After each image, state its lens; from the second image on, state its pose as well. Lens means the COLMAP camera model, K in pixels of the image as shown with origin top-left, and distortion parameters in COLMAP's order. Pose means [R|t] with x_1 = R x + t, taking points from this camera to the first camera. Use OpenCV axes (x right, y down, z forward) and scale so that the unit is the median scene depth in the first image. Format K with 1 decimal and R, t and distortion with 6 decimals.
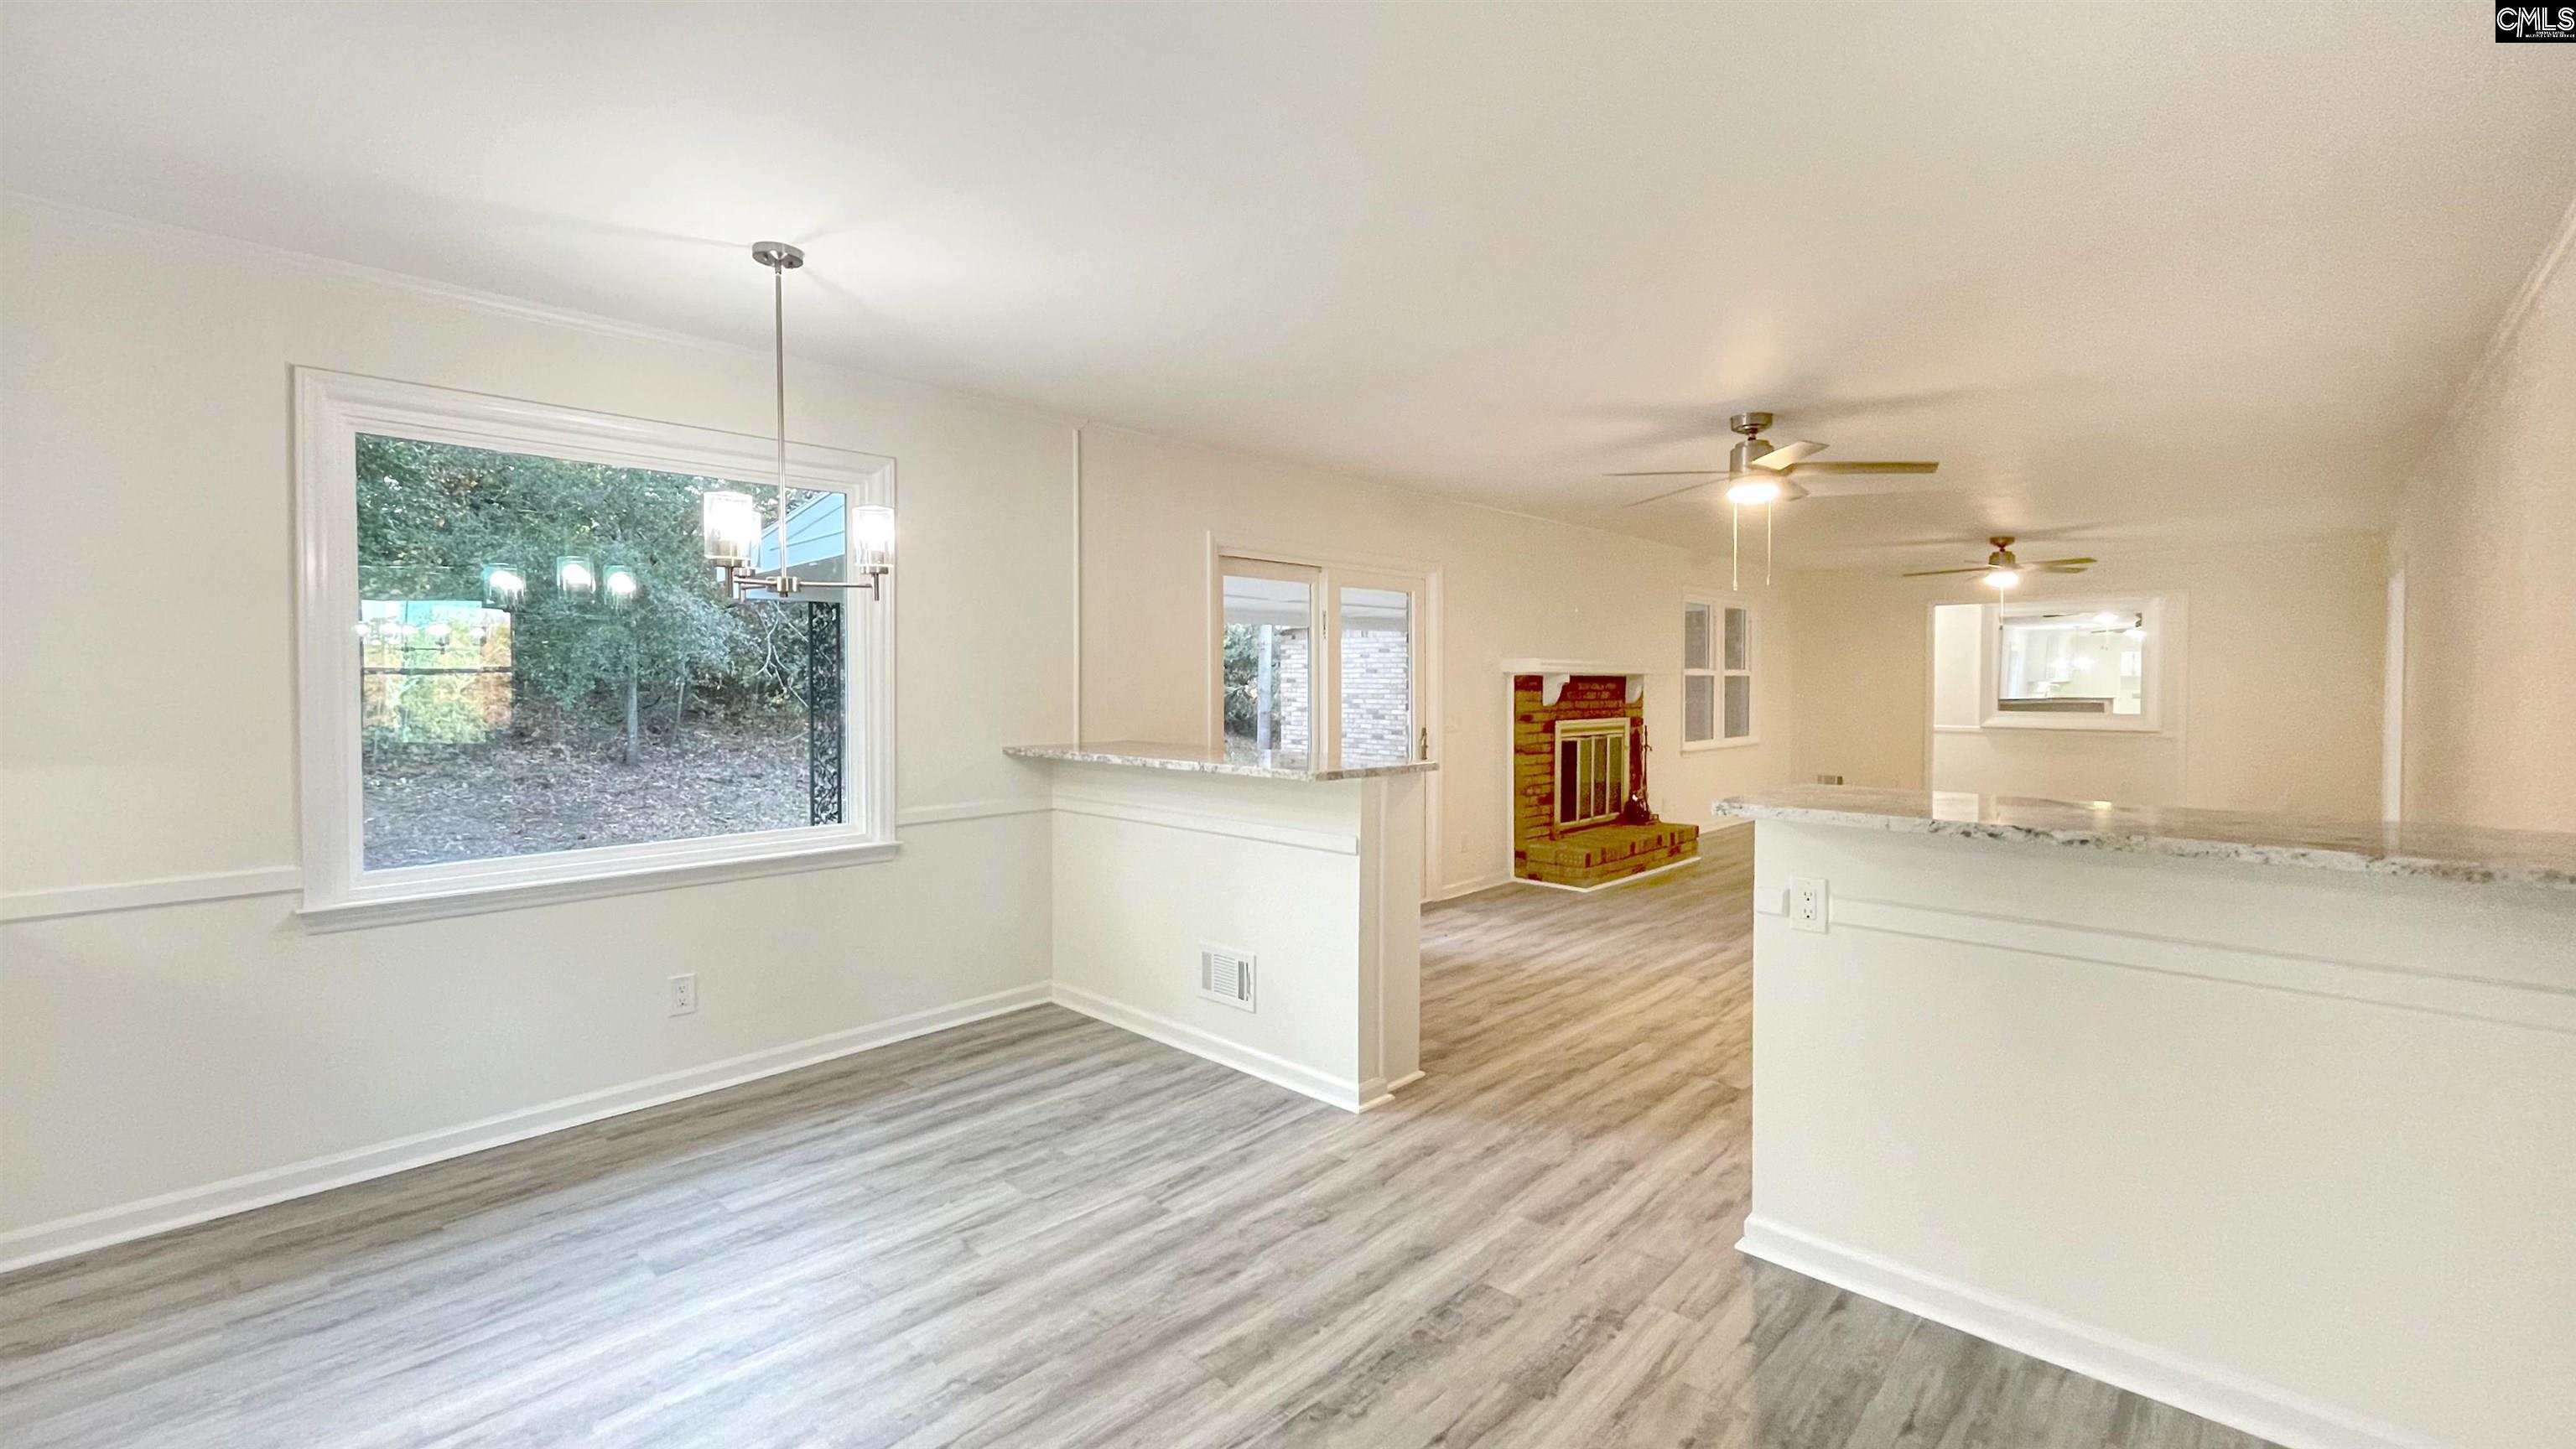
lens RADIAL K [[1072.9, 0, 1284.6], [0, 1072.9, 704.1], [0, 0, 1]] dist [-0.001482, -0.000281]
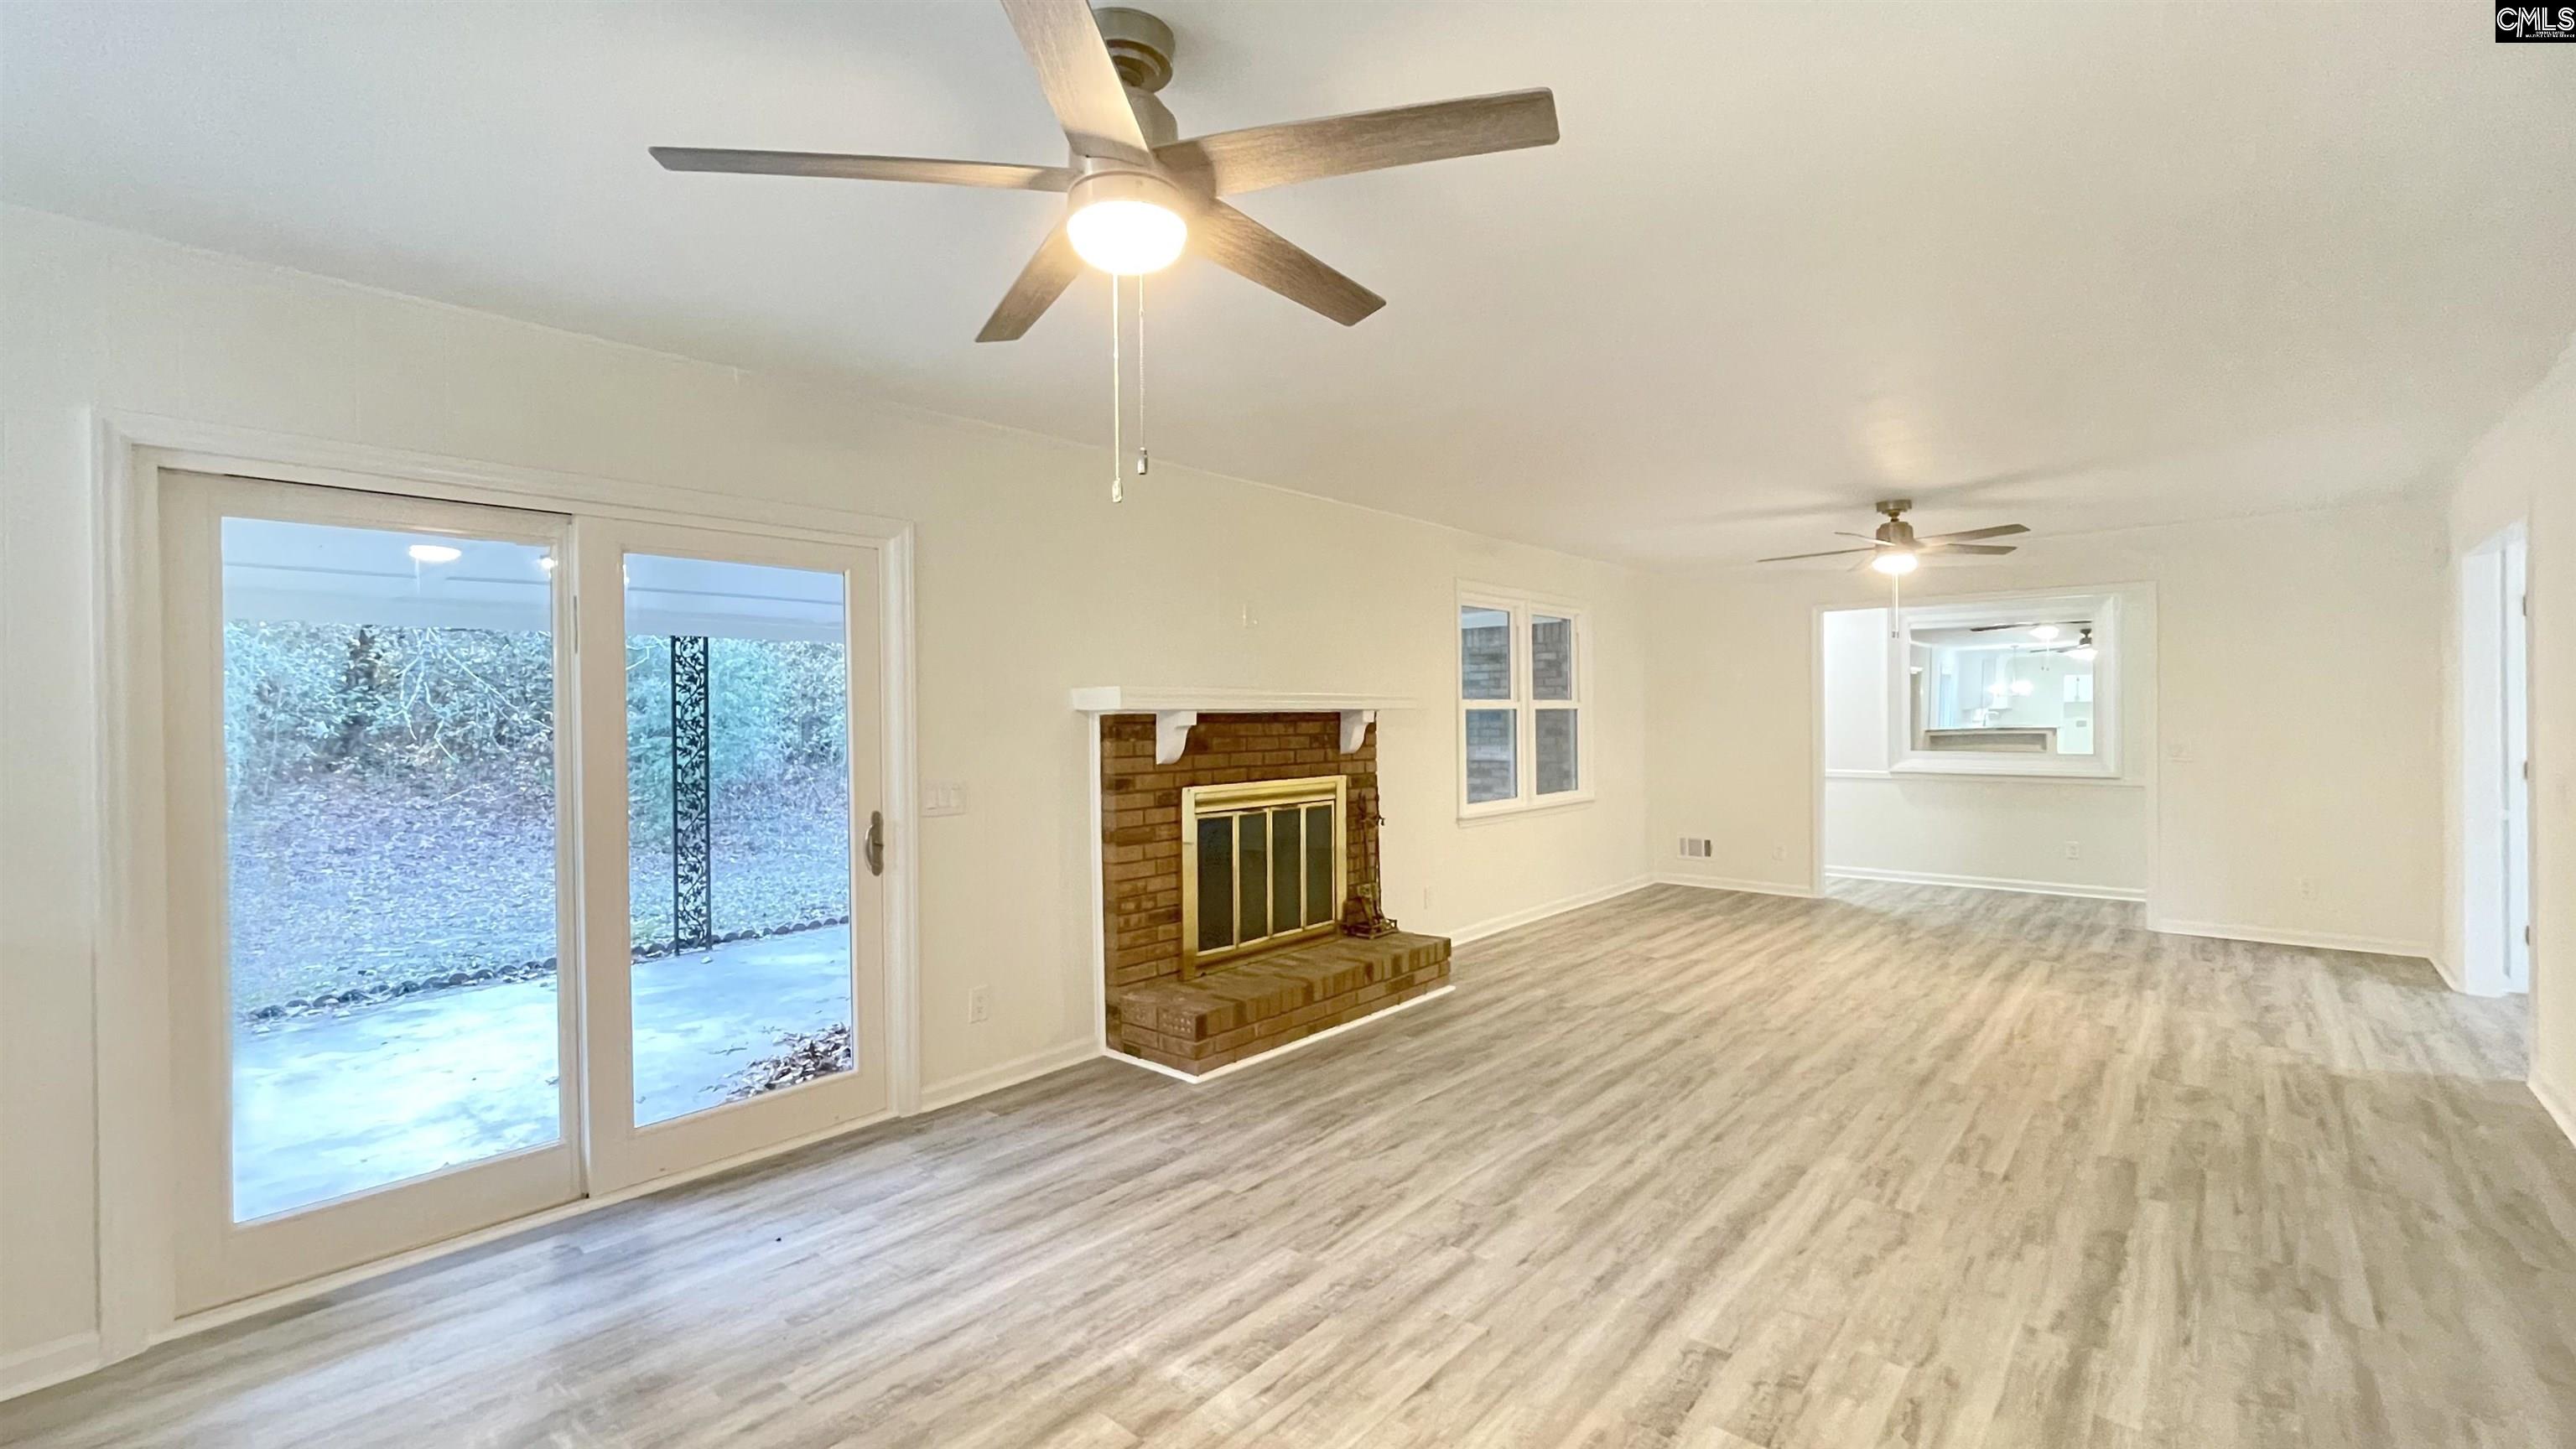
lens RADIAL K [[1084.5, 0, 1282.5], [0, 1084.5, 719.7], [0, 0, 1]] dist [0.000347, 0.000165]
pose [[0.999212, -0.011030, 0.038139, 0.281978], [0.011660, 0.999799, -0.016323, -0.012130], [-0.037951, 0.016755, 0.999139, 0.367020]]
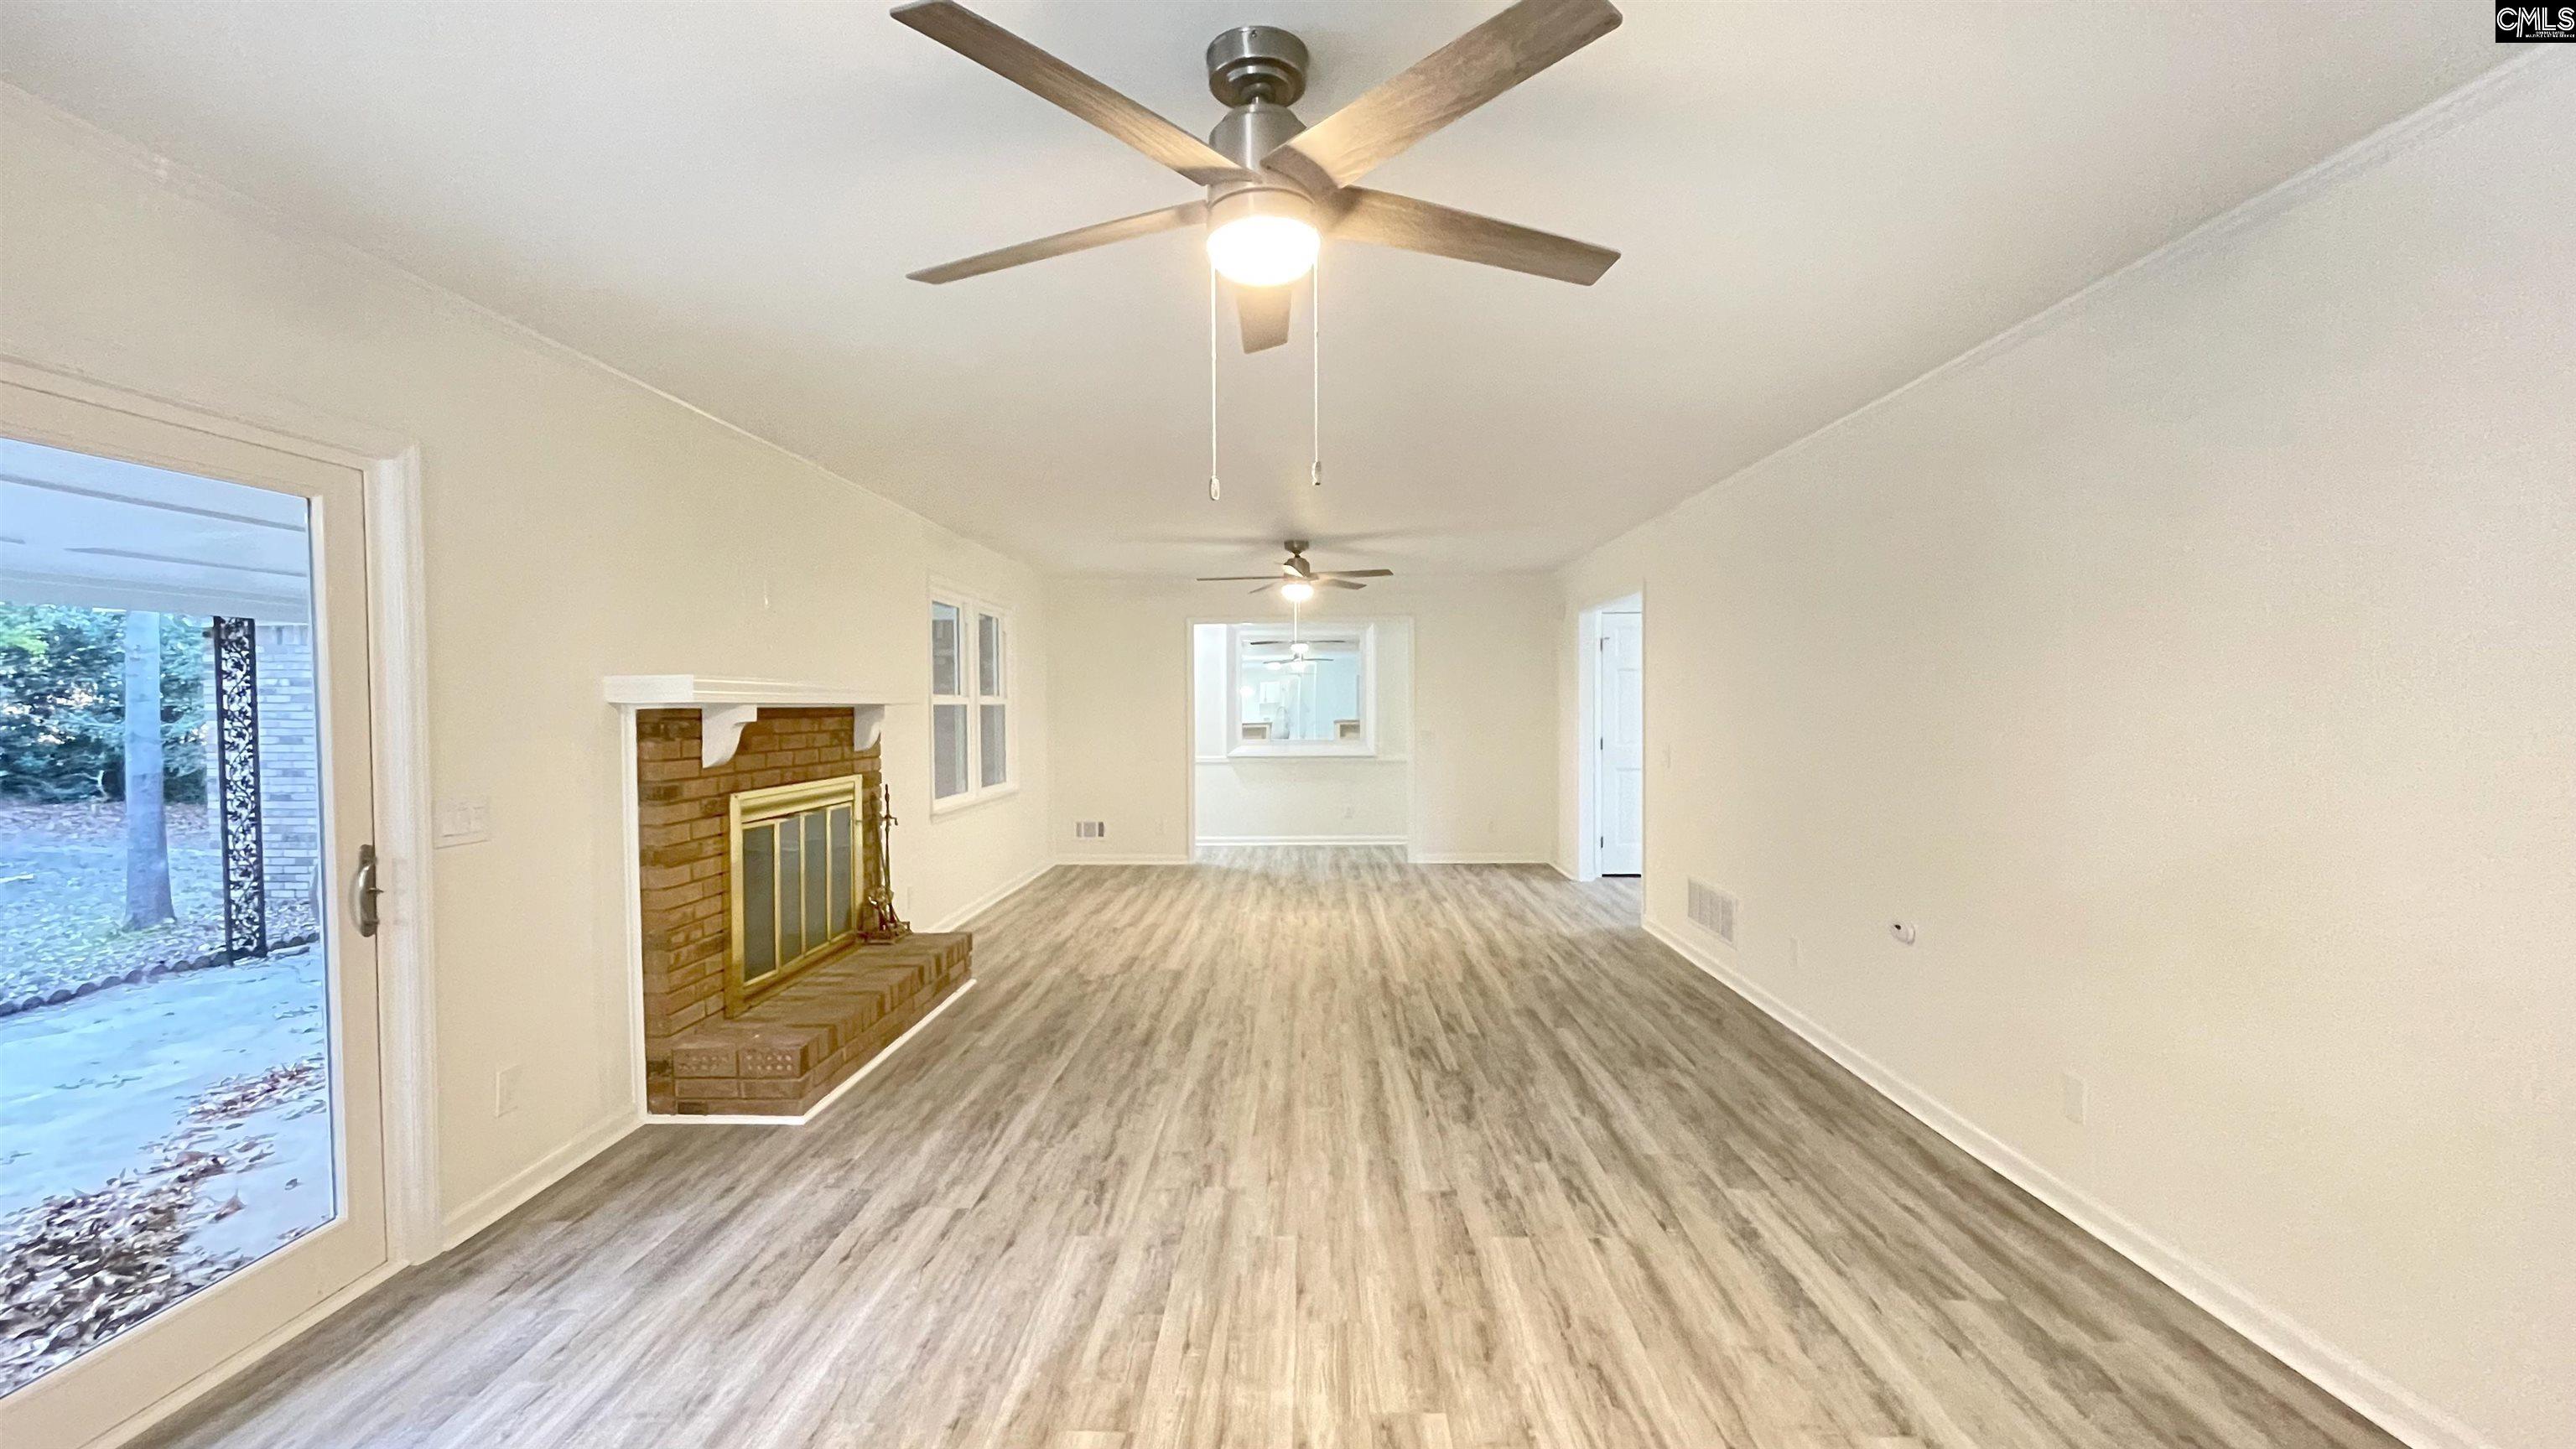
lens RADIAL K [[1054.2, 0, 1288.0], [0, 1054.2, 724.5], [0, 0, 1]] dist [-0.000059, -0.000086]
pose [[0.743116, -0.019485, 0.668879, 0.107471], [0.022792, 0.999733, 0.003802, -0.014054], [-0.668774, 0.012420, 0.743362, 0.418689]]
